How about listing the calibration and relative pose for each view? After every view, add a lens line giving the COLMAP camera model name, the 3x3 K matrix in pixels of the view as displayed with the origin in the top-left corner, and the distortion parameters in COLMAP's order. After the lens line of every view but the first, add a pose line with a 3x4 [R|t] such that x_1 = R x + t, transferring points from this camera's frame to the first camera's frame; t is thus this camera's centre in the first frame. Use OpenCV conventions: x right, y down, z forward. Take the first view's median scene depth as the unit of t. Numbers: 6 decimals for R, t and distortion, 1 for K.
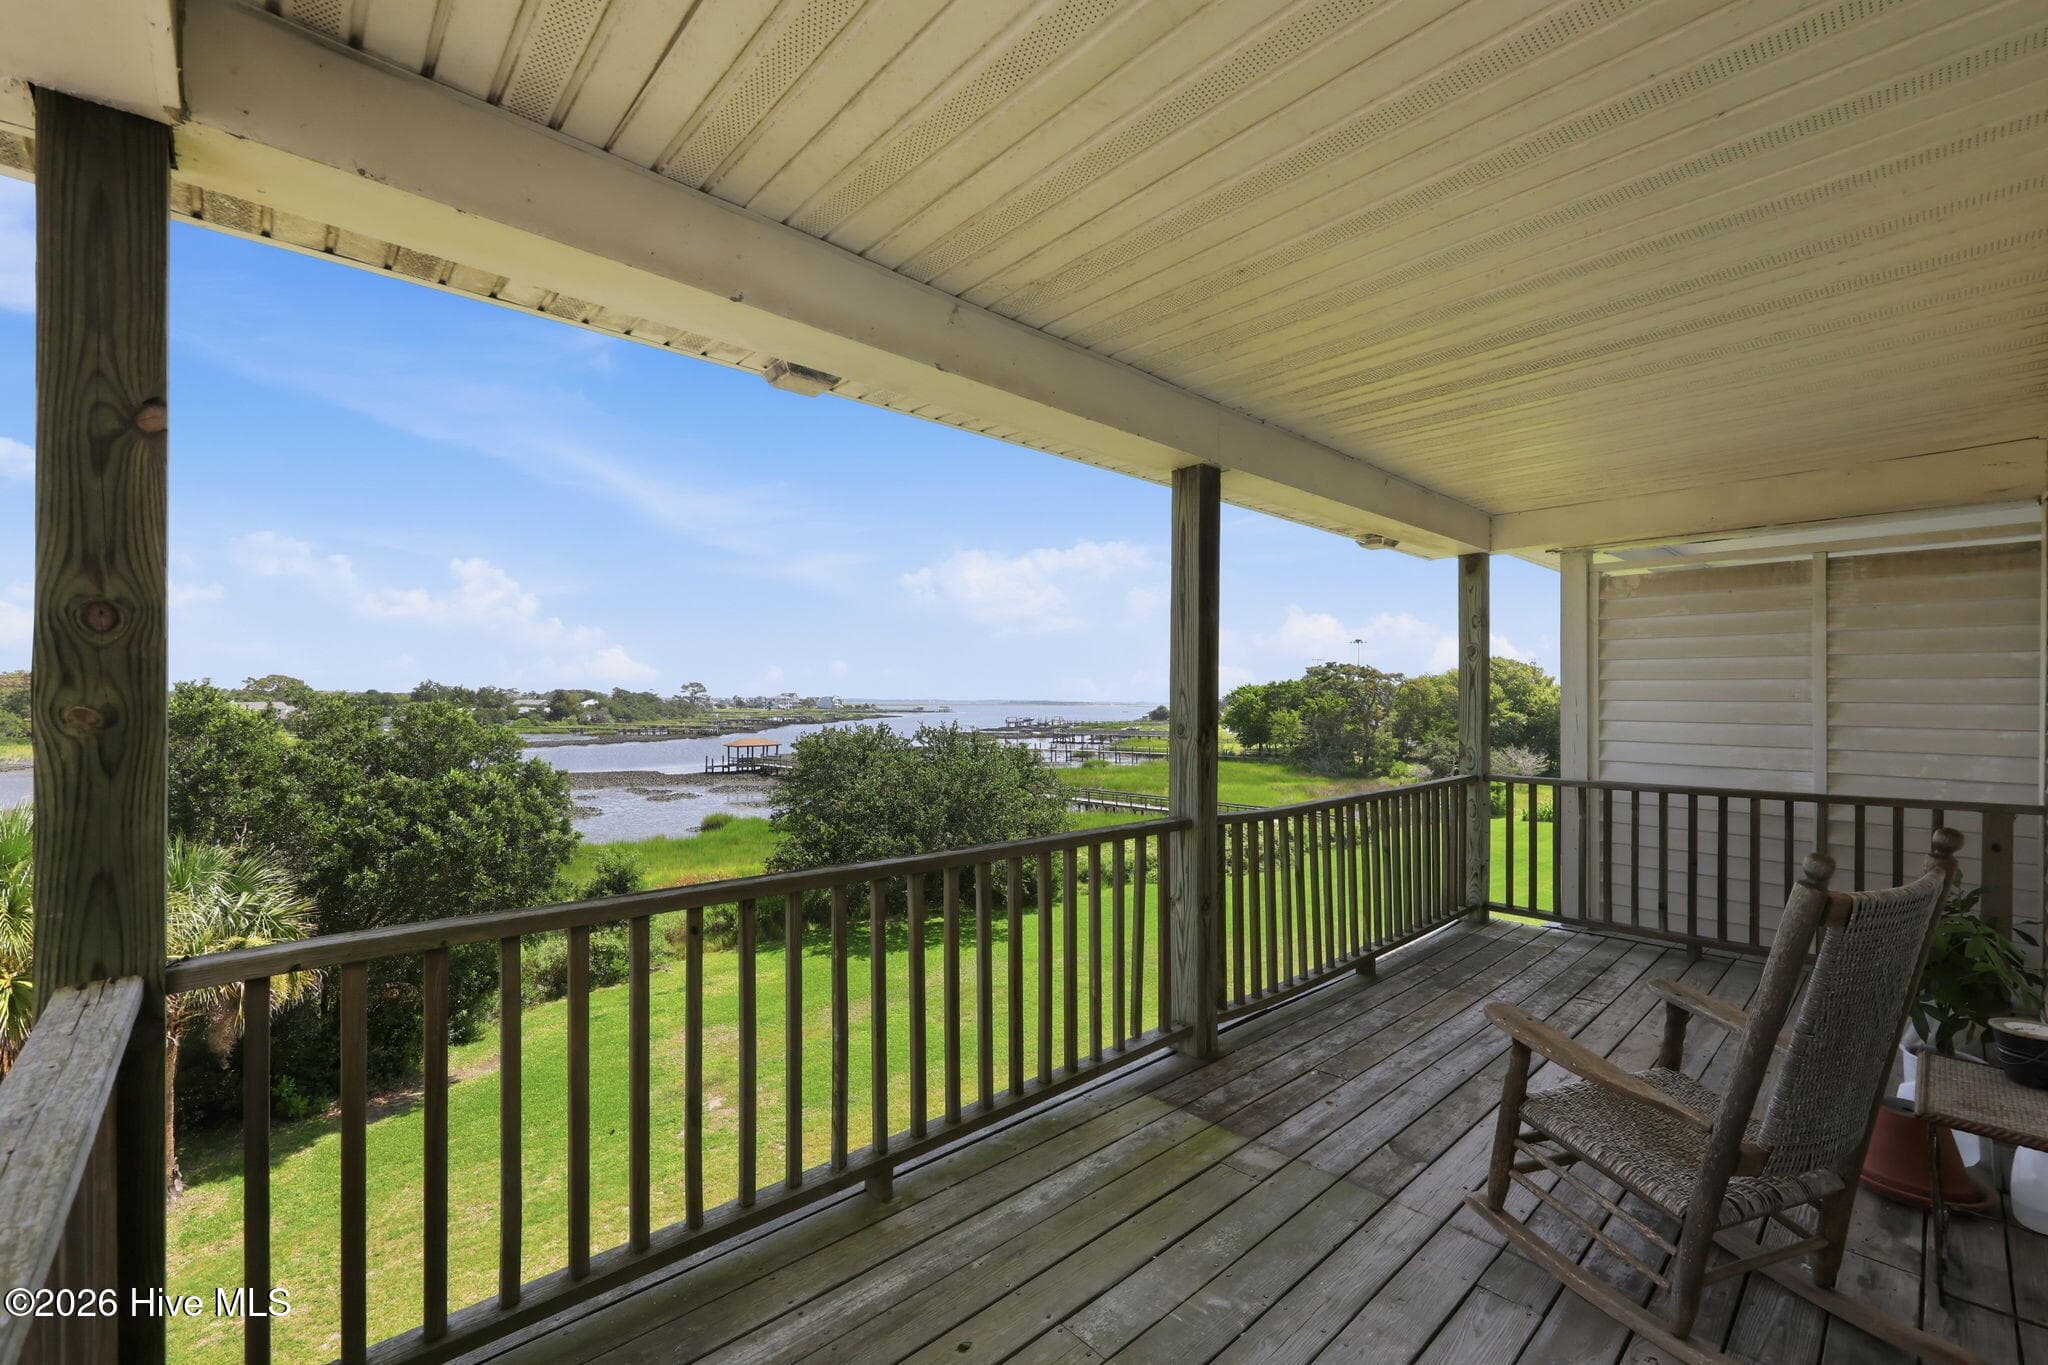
lens RADIAL K [[848.5, 0, 1034.2], [0, 848.5, 682.6], [0, 0, 1]] dist [0.011849, 0.000391]
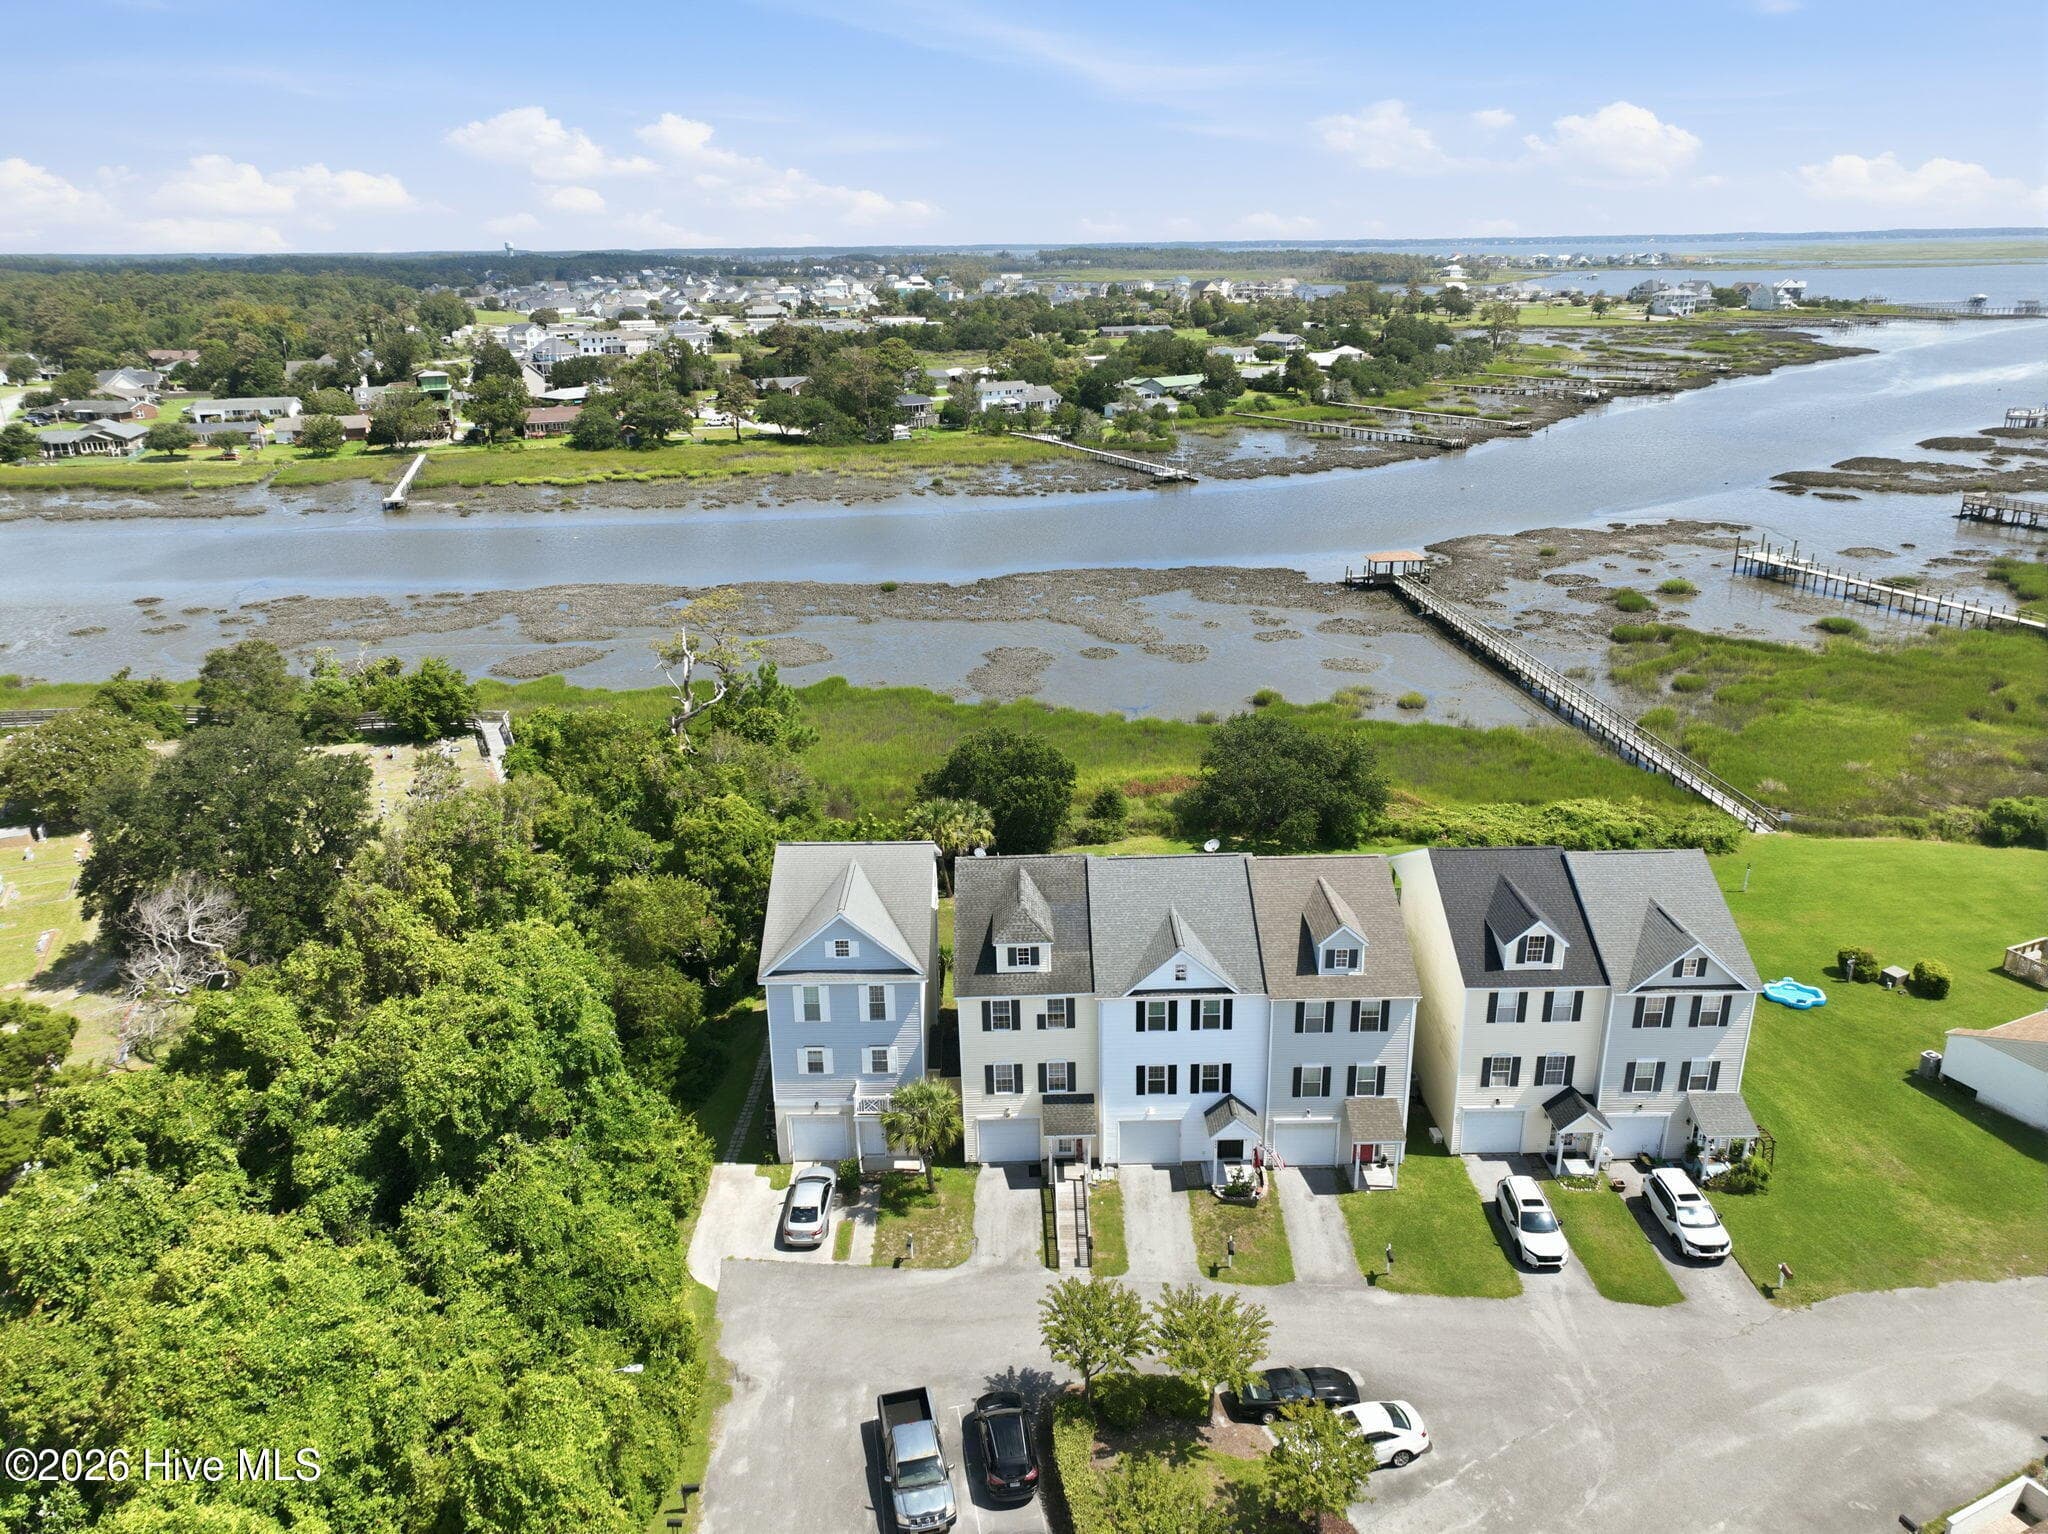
lens RADIAL K [[1449.5, 0, 1023.6], [0, 1449.5, 765.4], [0, 0, 1]] dist [0.004061, 0.013315]
pose [[0.745147, 0.211428, -0.632498, 1.031995], [0.032457, 0.935794, 0.351050, -0.710376], [0.666110, -0.282113, 0.690442, -1.031947]]
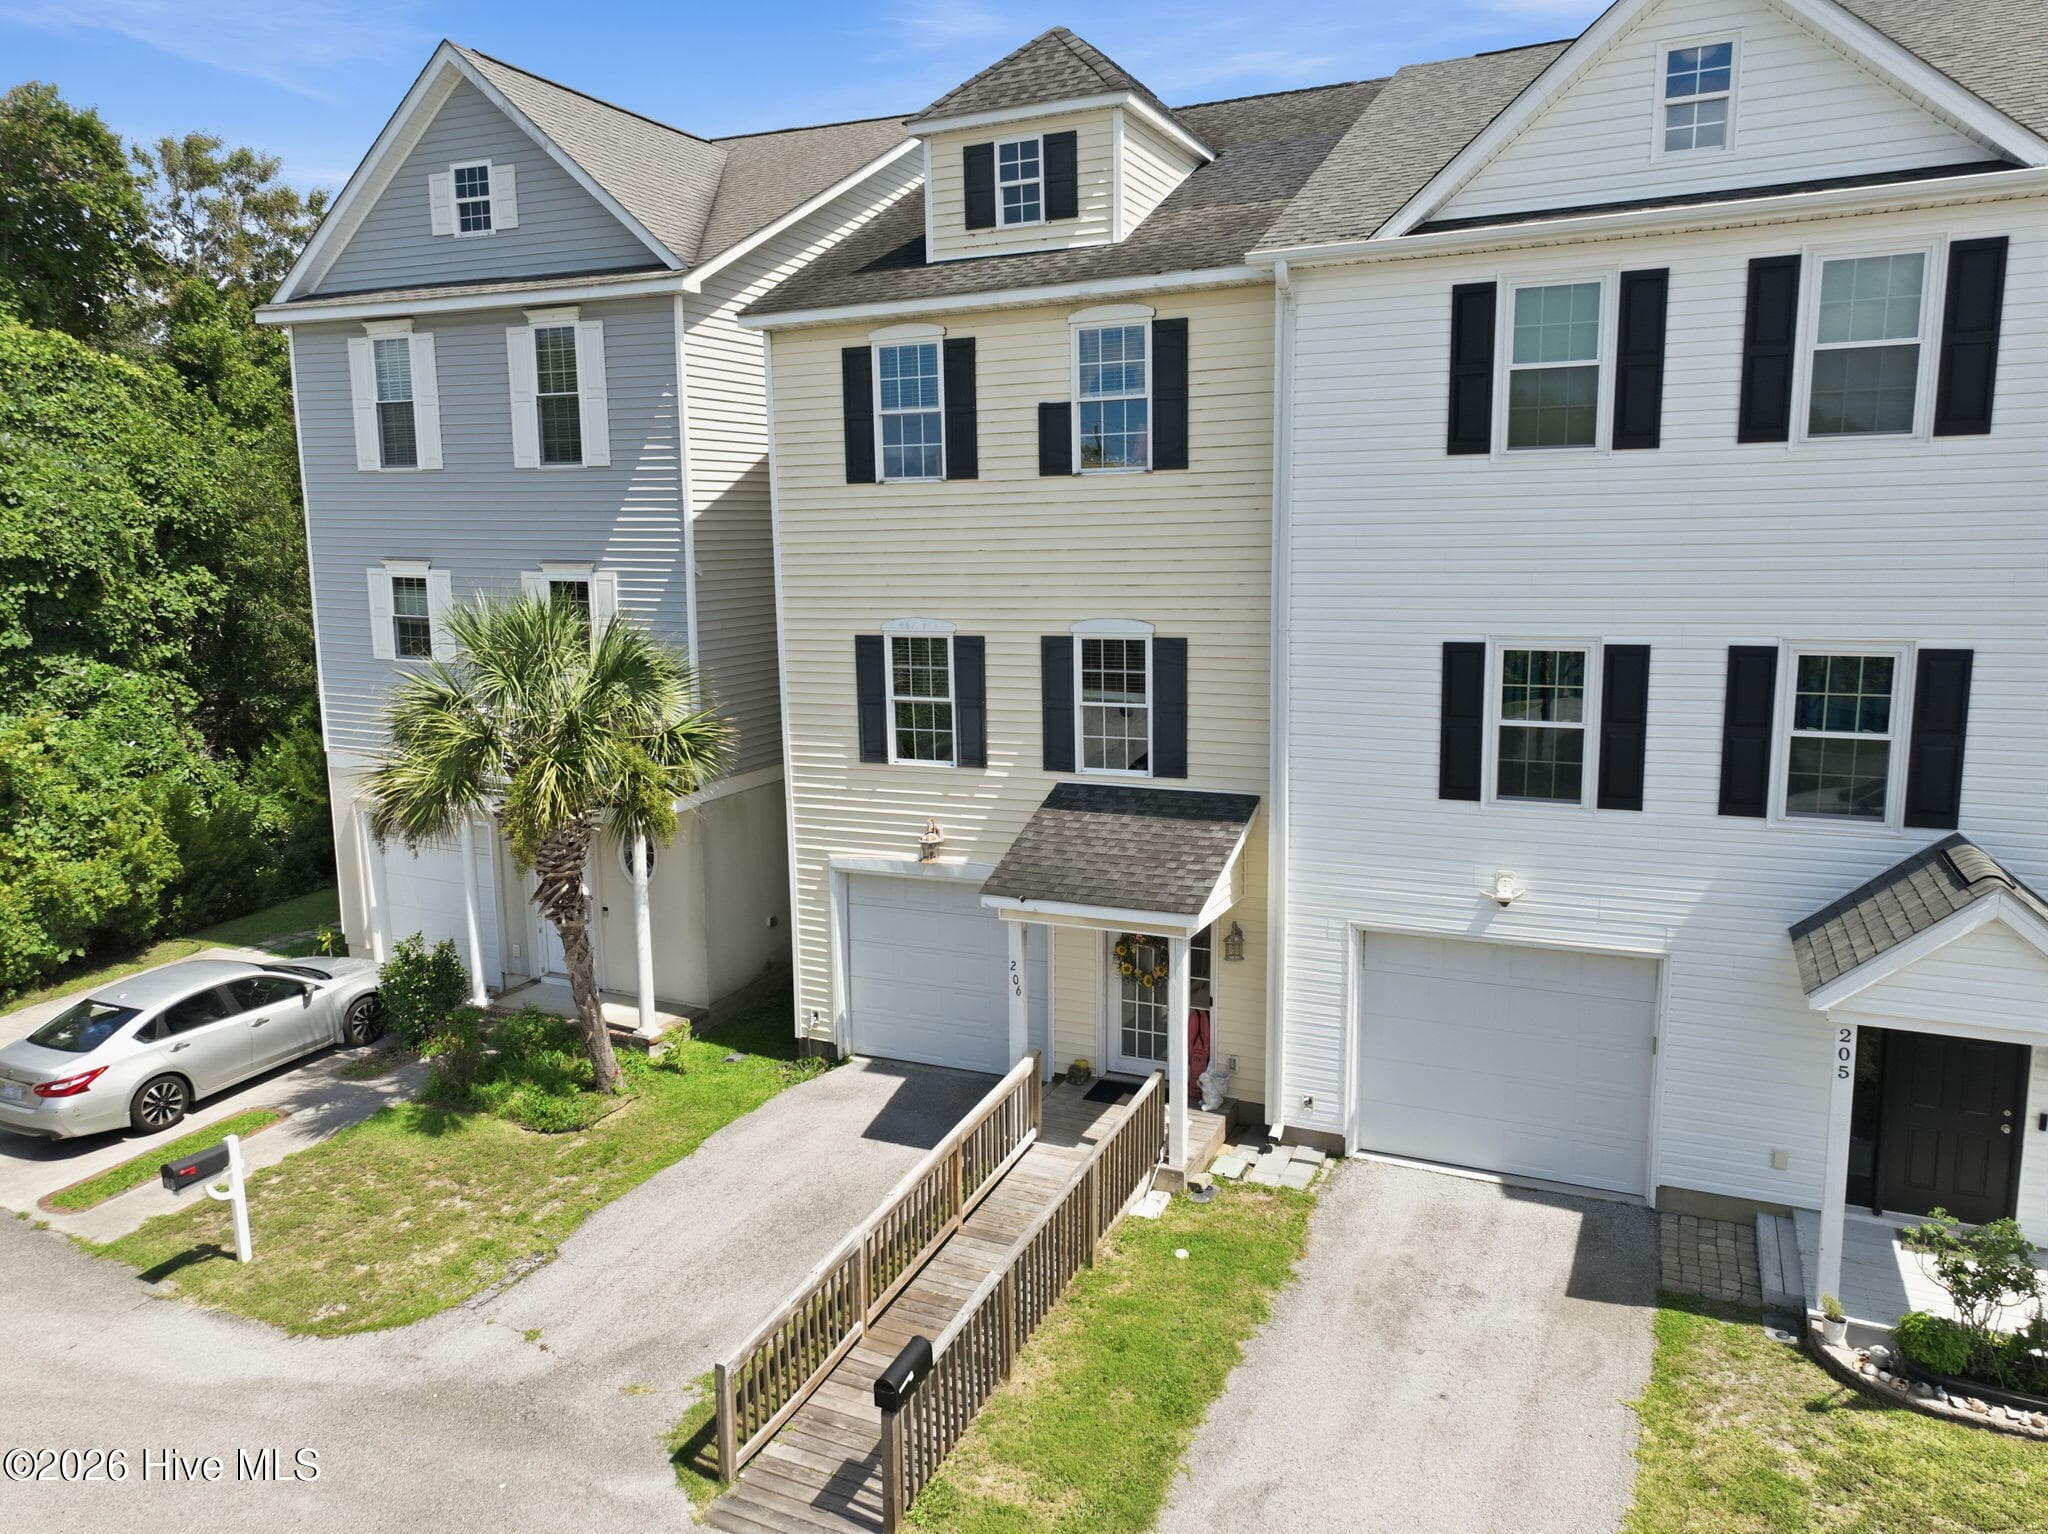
lens RADIAL K [[1449.5, 0, 1017.4], [0, 1449.5, 761.1], [0, 0, 1]] dist [0.004061, 0.013315]
pose [[0.388573, 0.143850, -0.910120, 0.534145], [0.029776, 0.985262, 0.168440, 0.020597], [0.920937, -0.092551, 0.378563, -0.277075]]
